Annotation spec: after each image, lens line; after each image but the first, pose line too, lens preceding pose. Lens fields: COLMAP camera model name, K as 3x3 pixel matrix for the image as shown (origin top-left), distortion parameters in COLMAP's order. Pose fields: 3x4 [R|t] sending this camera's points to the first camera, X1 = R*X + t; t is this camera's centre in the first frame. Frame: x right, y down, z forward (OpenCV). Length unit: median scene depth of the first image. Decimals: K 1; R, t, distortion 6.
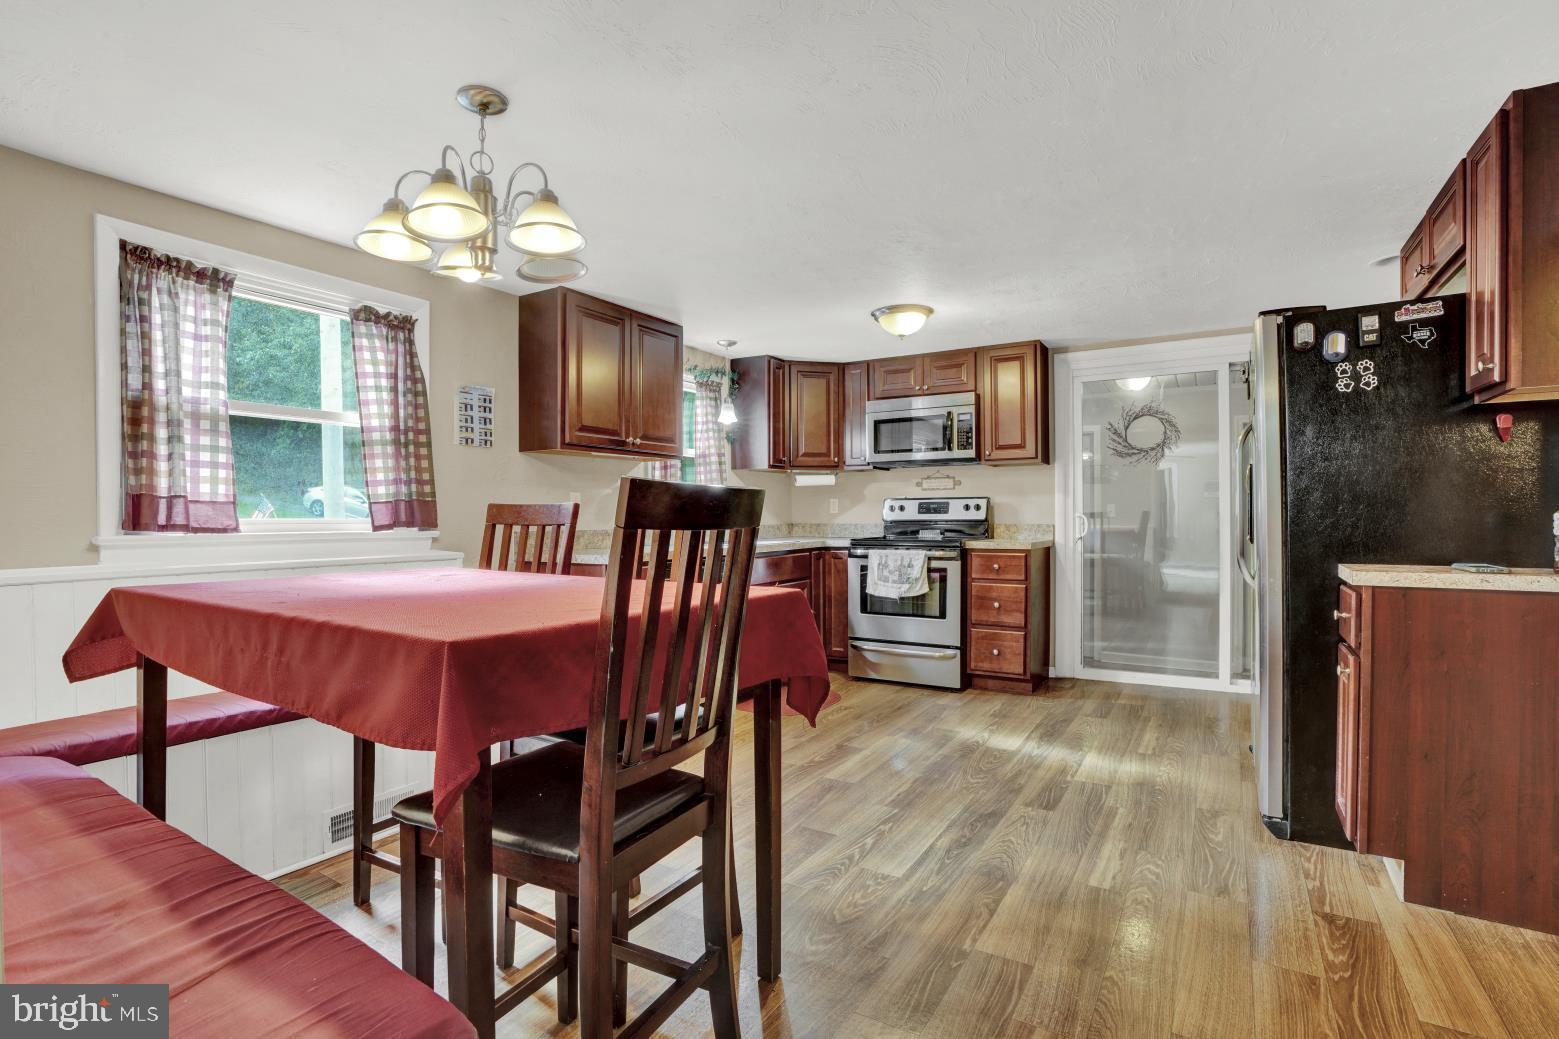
lens RADIAL K [[747.6, 0, 799.8], [0, 747.6, 522.9], [0, 0, 1]] dist [-0.035965, 0.001422]
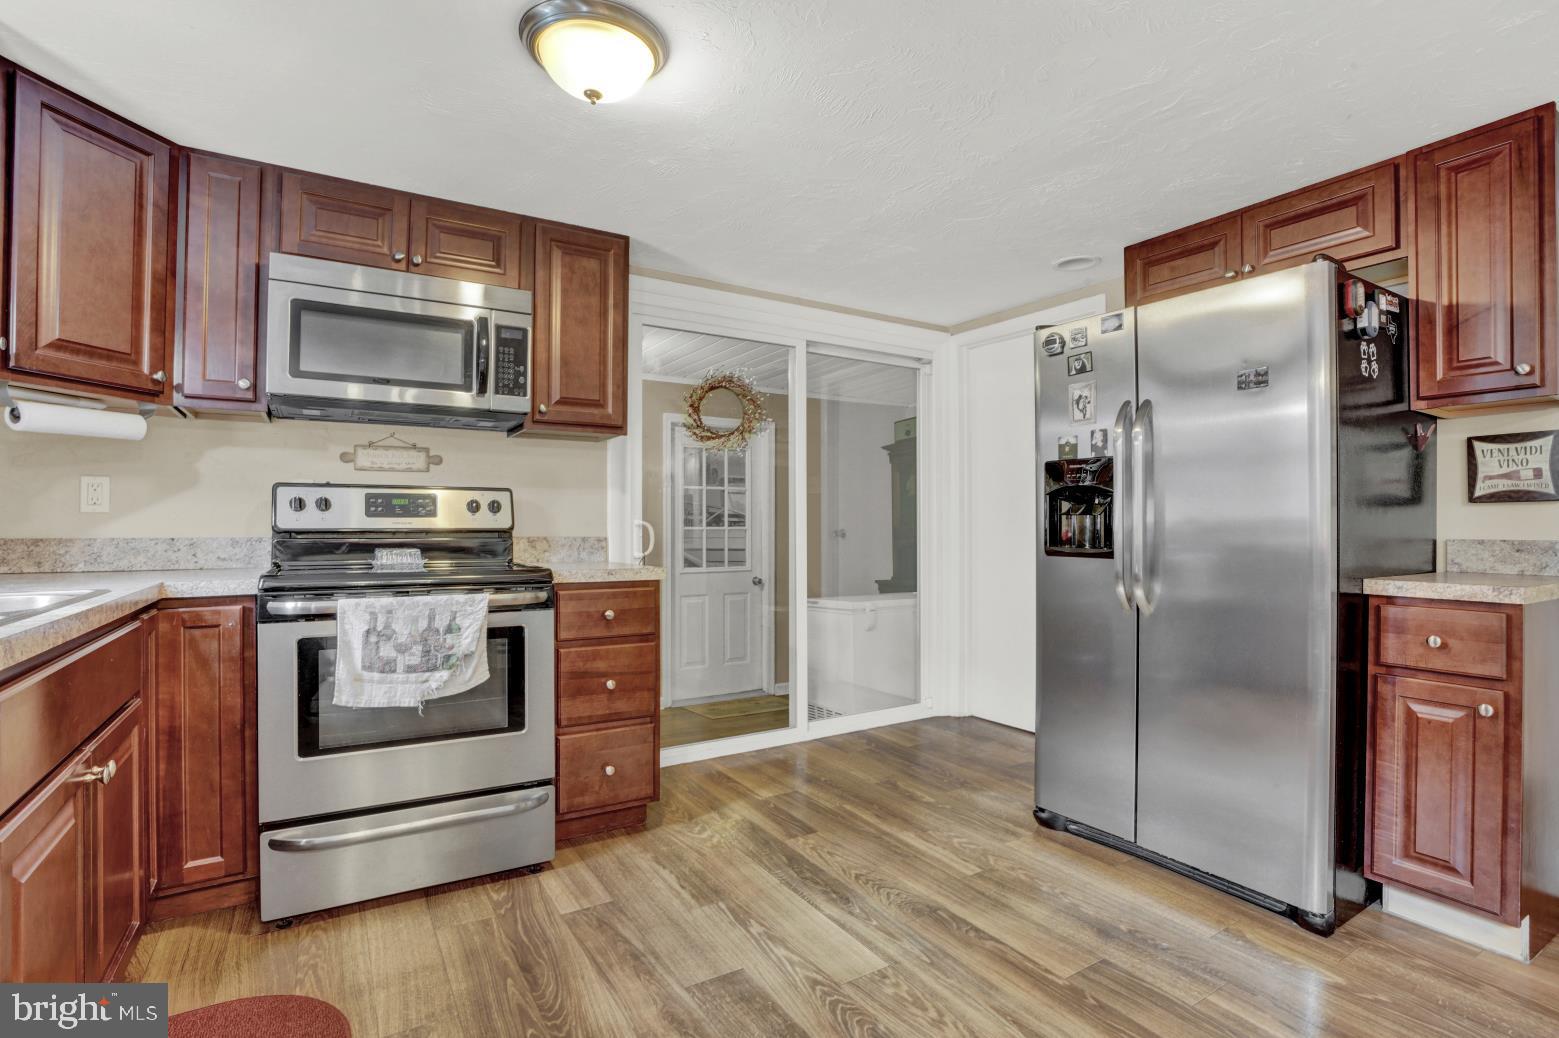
lens RADIAL K [[747.6, 0, 799.8], [0, 747.6, 522.4], [0, 0, 1]] dist [-0.035965, 0.001422]
pose [[0.463241, 0.014448, 0.886115, -0.157527], [0.004473, 0.999816, -0.018640, 0.001990], [-0.886221, 0.012598, 0.463091, 0.614046]]
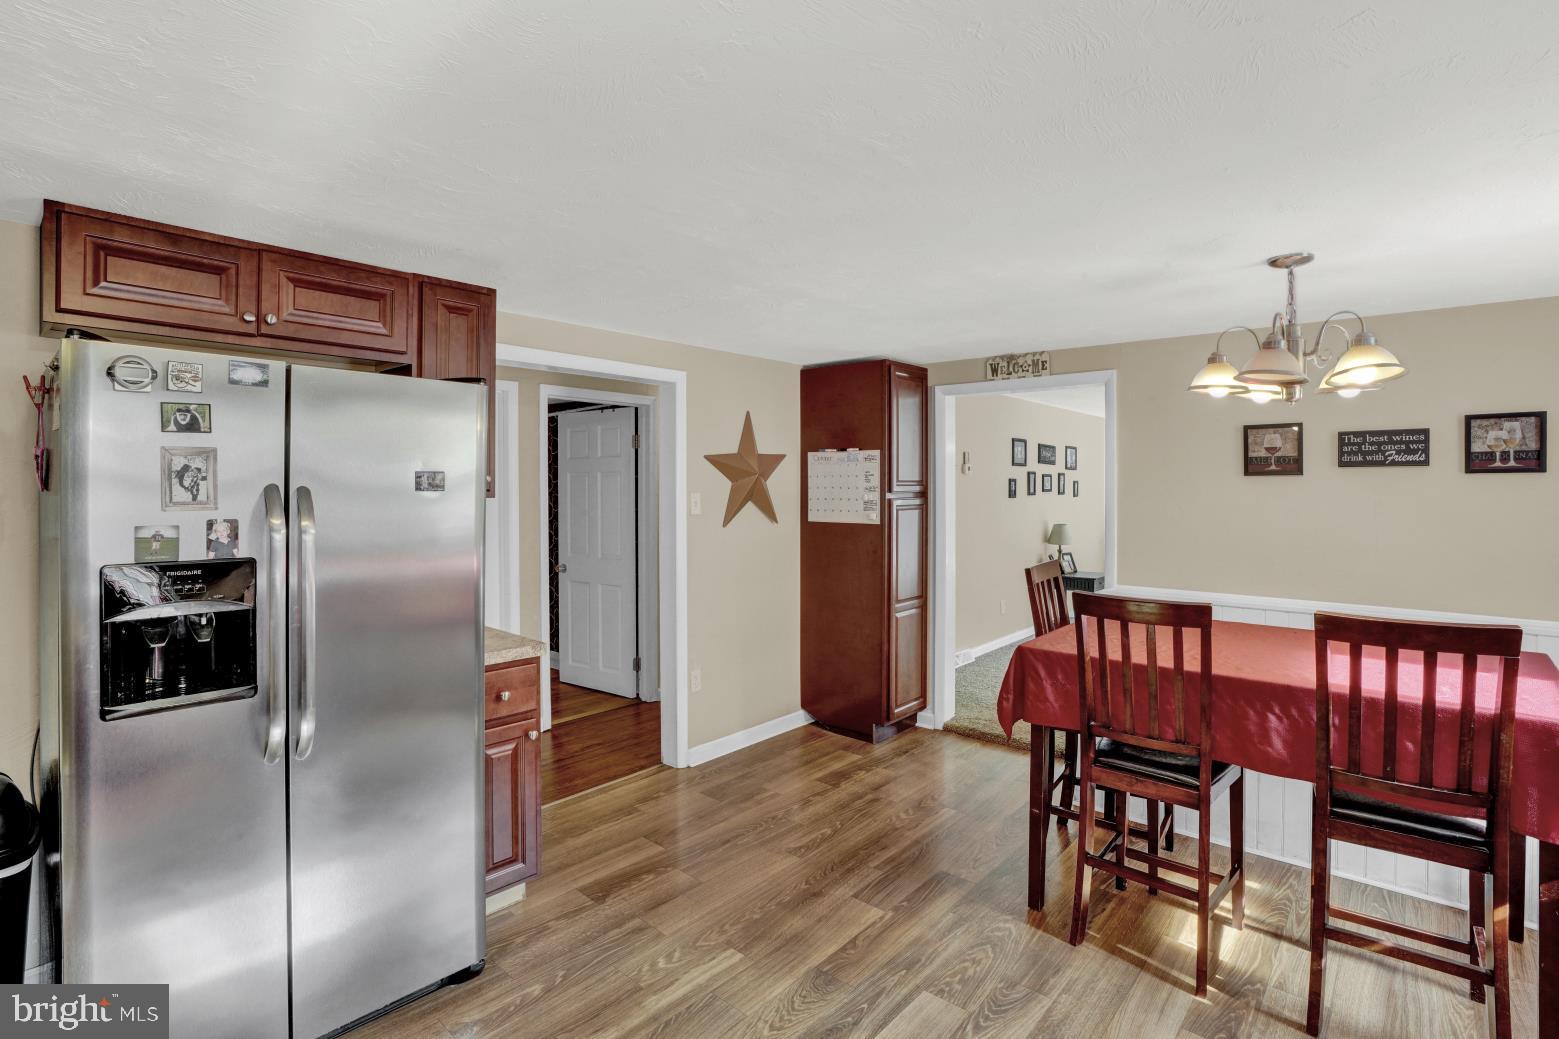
lens RADIAL K [[752.2, 0, 778.2], [0, 752.2, 493.9], [0, 0, 1]] dist [-0.072285, 0.023719]
pose [[-0.979149, 0.004639, 0.203090, 0.062375], [0.008448, 0.999804, 0.017895, -0.088410], [-0.202967, 0.019238, -0.978997, 0.960439]]
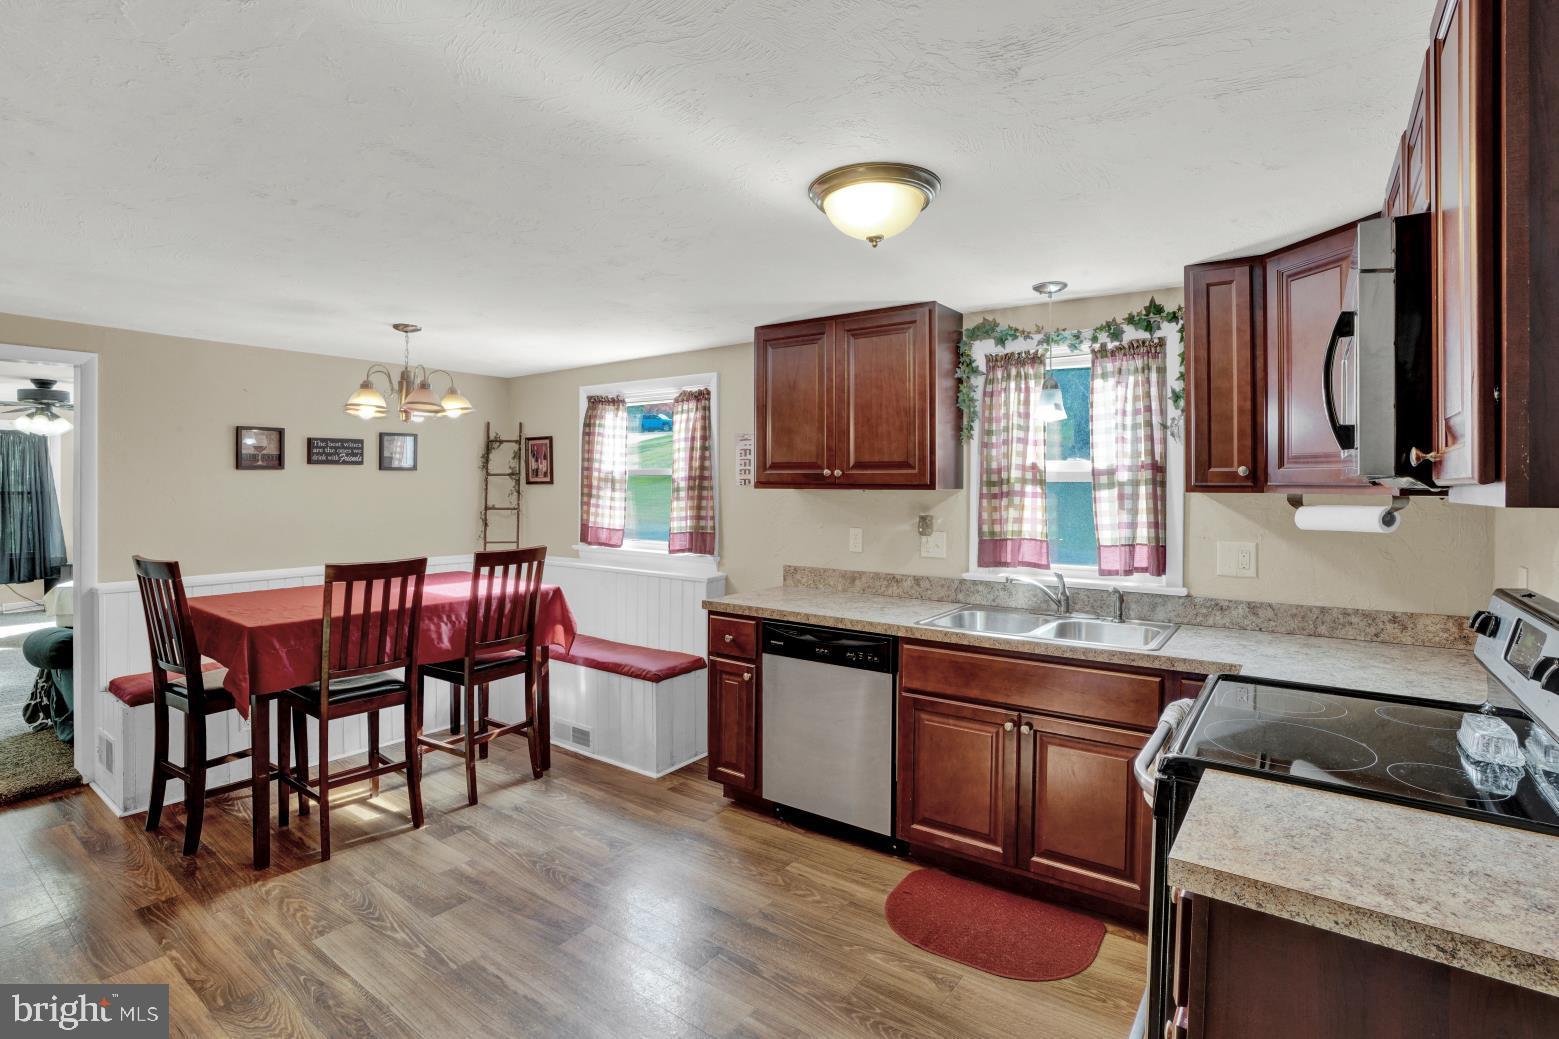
lens RADIAL K [[752.2, 0, 778.2], [0, 752.2, 493.9], [0, 0, 1]] dist [-0.072285, 0.023719]
pose [[-0.102111, 0.024956, -0.994460, 0.522448], [-0.012134, 0.999580, 0.026330, -0.090813], [0.994699, 0.014755, -0.101765, 0.861907]]
